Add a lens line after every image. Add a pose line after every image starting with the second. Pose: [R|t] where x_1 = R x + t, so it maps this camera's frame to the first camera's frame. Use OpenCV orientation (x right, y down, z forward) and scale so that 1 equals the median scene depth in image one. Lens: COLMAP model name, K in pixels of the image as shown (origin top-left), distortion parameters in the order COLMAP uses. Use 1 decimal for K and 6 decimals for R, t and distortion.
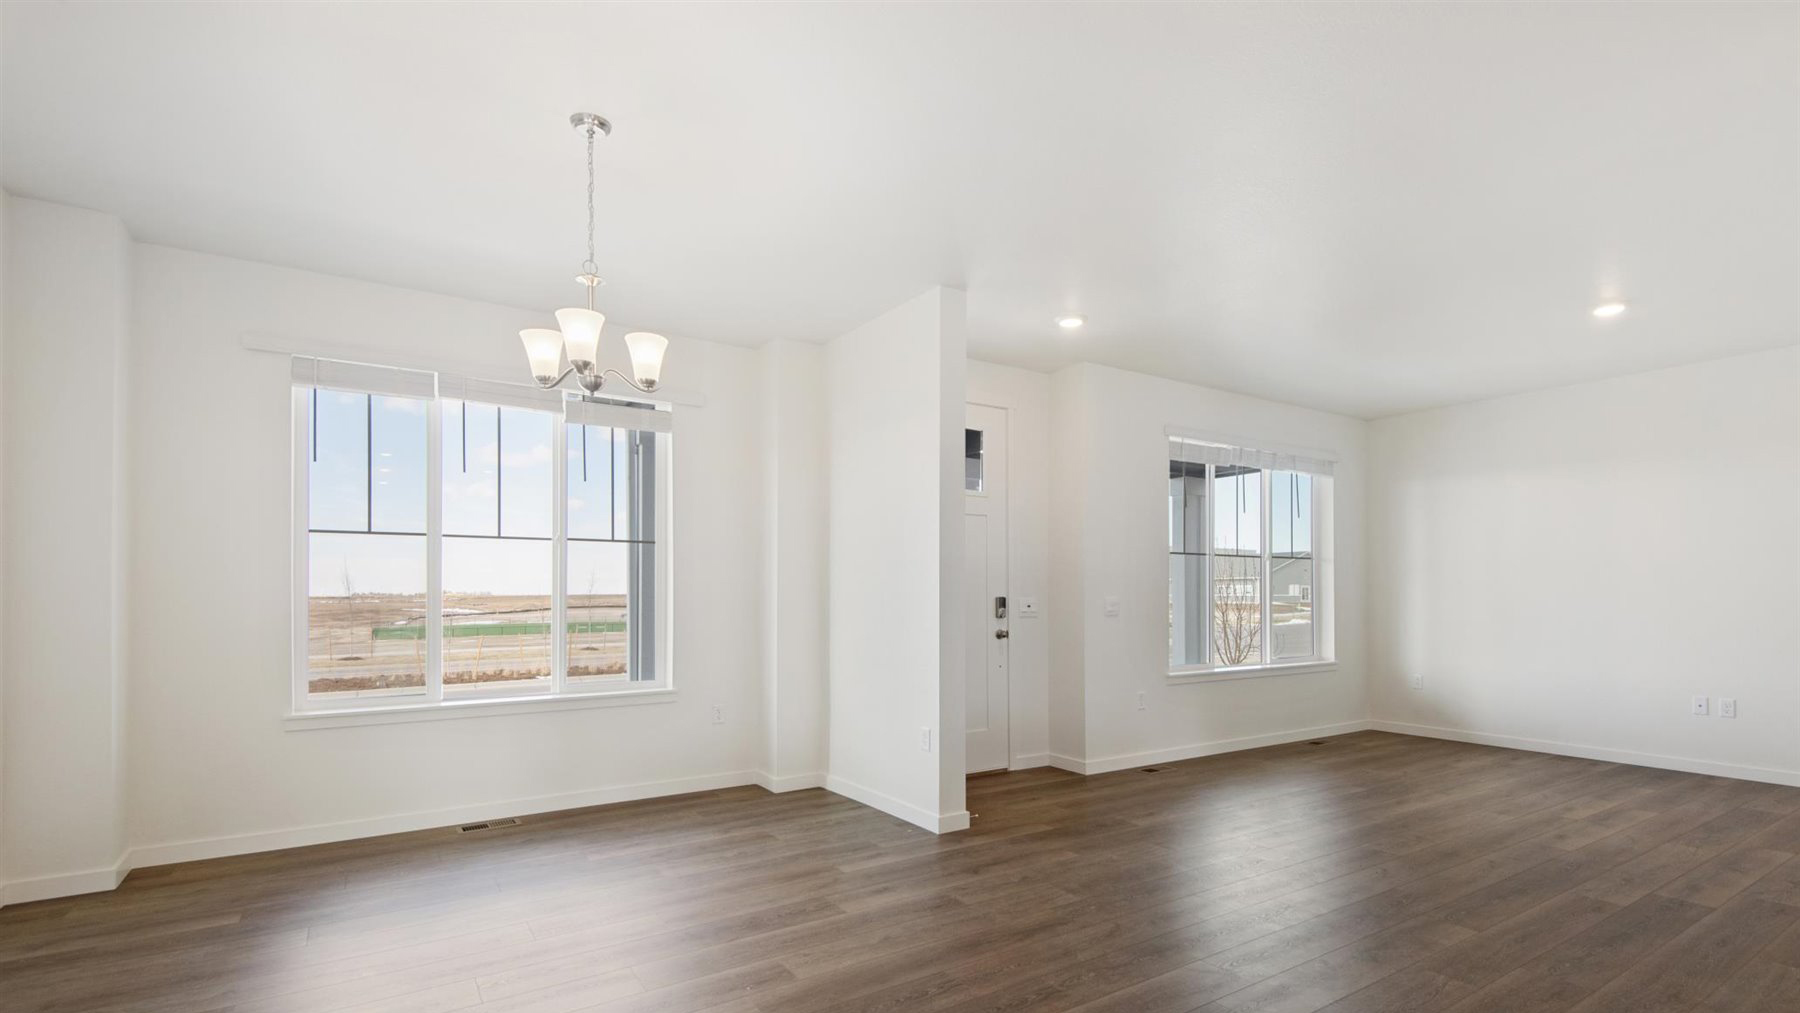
lens RADIAL K [[827.2, 0, 895.5], [0, 827.2, 591.7], [0, 0, 1]] dist [-0.000018, -0.000158]
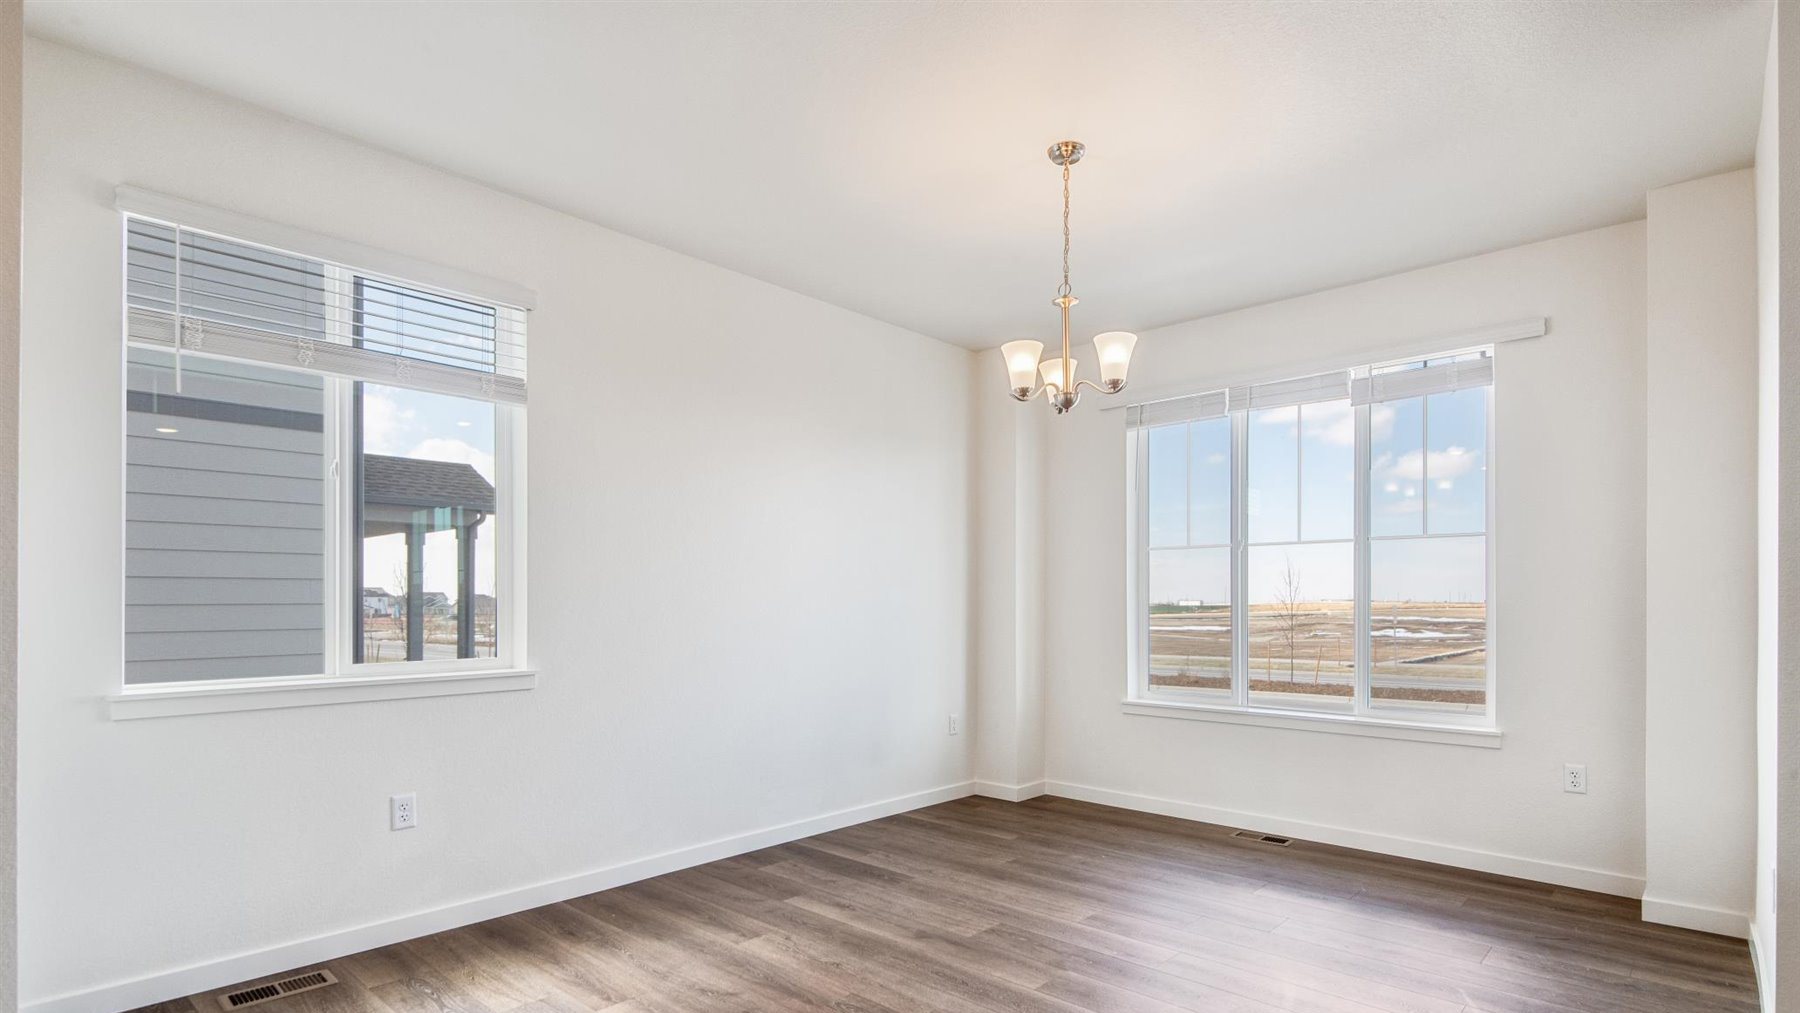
lens RADIAL K [[872.2, 0, 895.0], [0, 872.2, 601.3], [0, 0, 1]] dist [0.002074, 0.000272]
pose [[0.240833, 0.000127, -0.970566, 0.399592], [0.003148, 0.999995, 0.000912, -0.000325], [0.970561, -0.003274, 0.240832, 0.322648]]
